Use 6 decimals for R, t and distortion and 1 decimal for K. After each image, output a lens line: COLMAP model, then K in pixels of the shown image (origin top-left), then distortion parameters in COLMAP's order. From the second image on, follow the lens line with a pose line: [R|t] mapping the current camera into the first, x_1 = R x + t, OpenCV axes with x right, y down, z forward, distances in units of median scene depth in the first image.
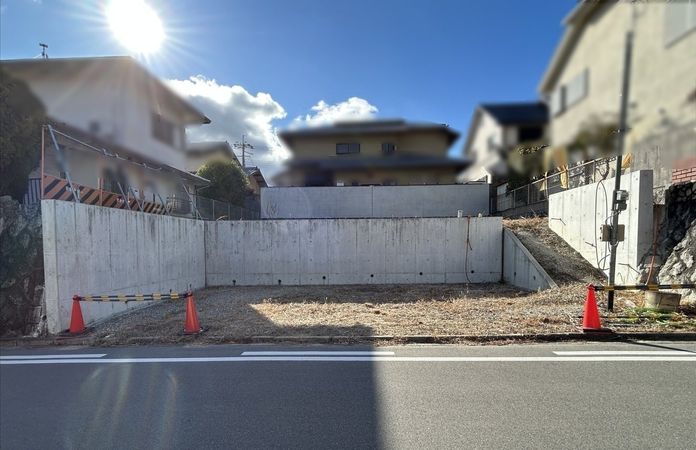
lens RADIAL K [[367.0, 0, 347.5], [0, 367.0, 263.6], [0, 0, 1]] dist [-0.002795, -0.000734]
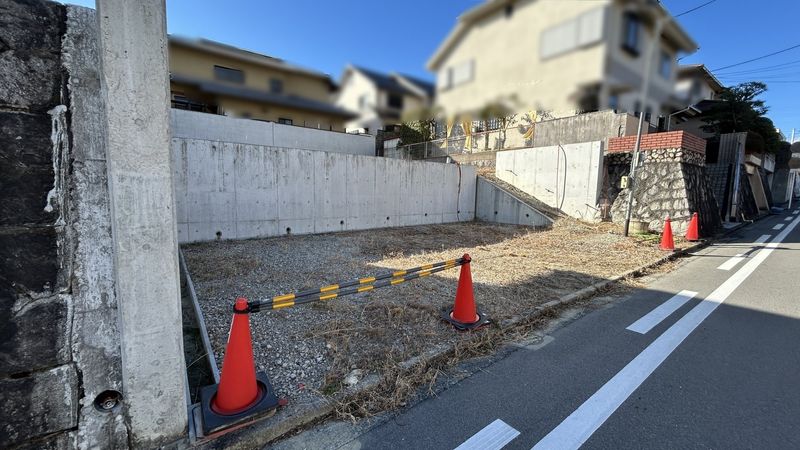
lens RADIAL K [[313.4, 0, 400.0], [0, 313.4, 225.0], [0, 0, 1]] dist [0.000293, -0.000011]
pose [[0.759901, -0.047755, 0.648283, -0.432767], [0.007909, 0.997903, 0.064239, -0.001453], [-0.649991, -0.043688, 0.758685, 0.359729]]
